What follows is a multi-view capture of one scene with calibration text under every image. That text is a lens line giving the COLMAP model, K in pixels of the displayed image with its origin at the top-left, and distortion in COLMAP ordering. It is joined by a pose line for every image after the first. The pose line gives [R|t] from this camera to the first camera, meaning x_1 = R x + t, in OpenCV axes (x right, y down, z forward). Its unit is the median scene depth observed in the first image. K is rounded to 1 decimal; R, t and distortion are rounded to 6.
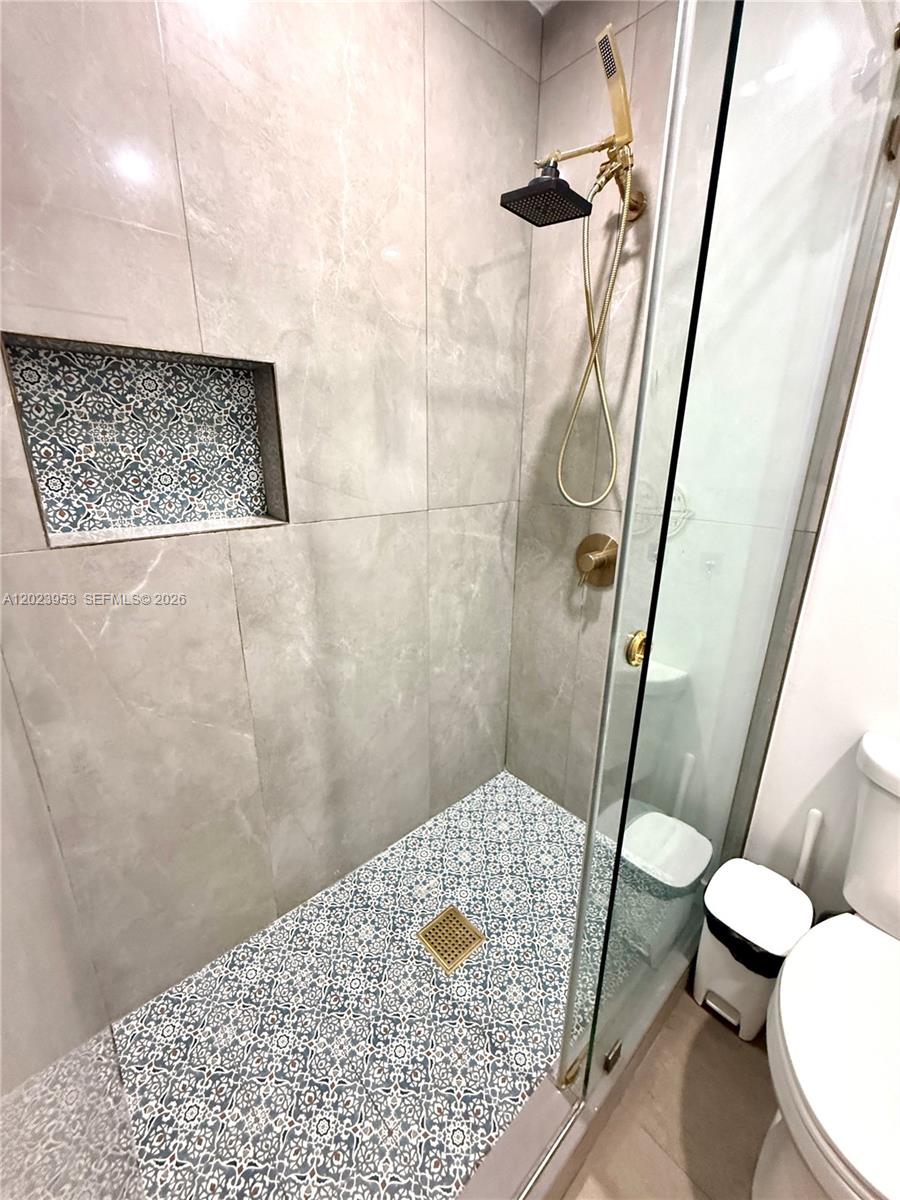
lens RADIAL K [[478.5, 0, 450.3], [0, 478.5, 595.7], [0, 0, 1]] dist [0.000428, -0.000783]
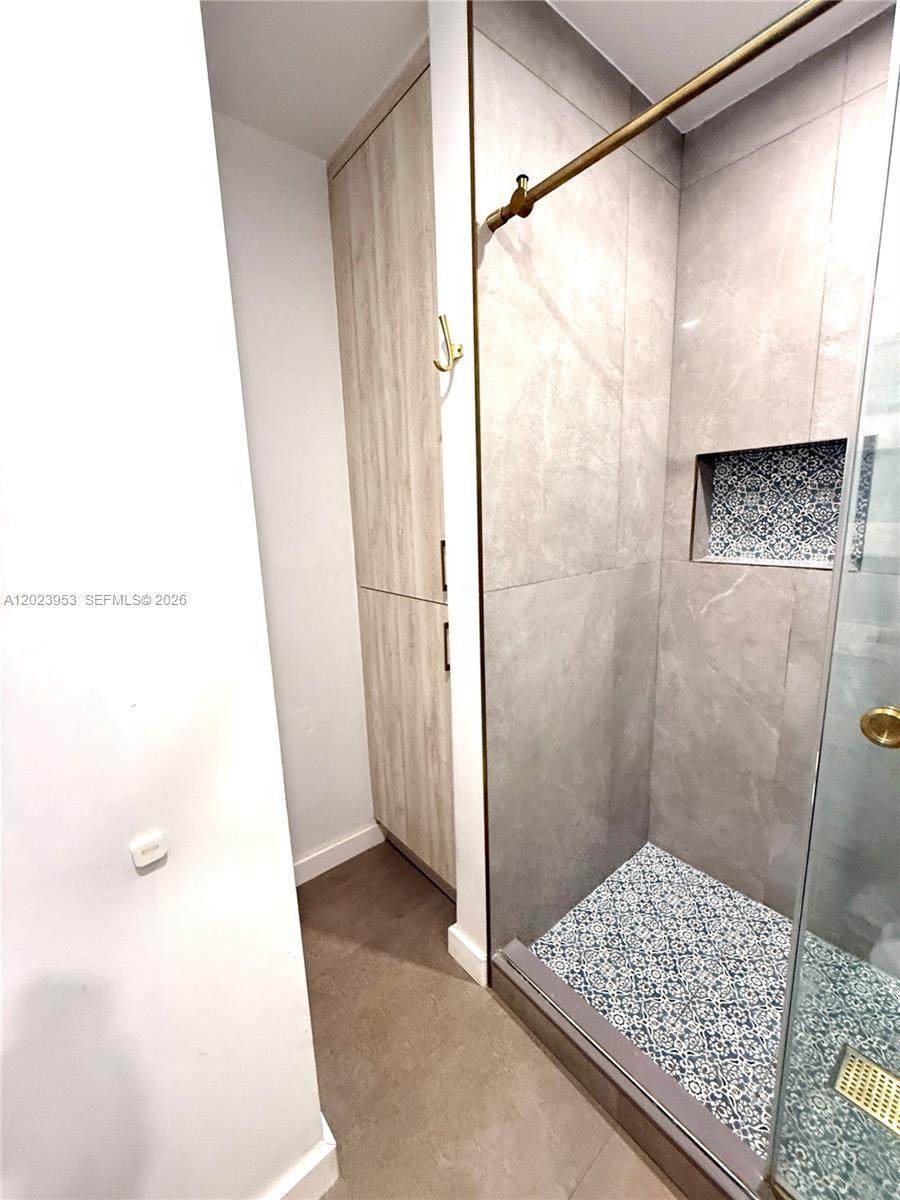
lens RADIAL K [[478.5, 0, 451.8], [0, 478.5, 600.8], [0, 0, 1]] dist [0.000428, -0.000783]
pose [[-0.040988, 0.181867, -0.982468, 0.880669], [-0.264271, 0.946304, 0.186198, -0.043856], [0.963577, 0.267270, 0.009275, 0.093873]]
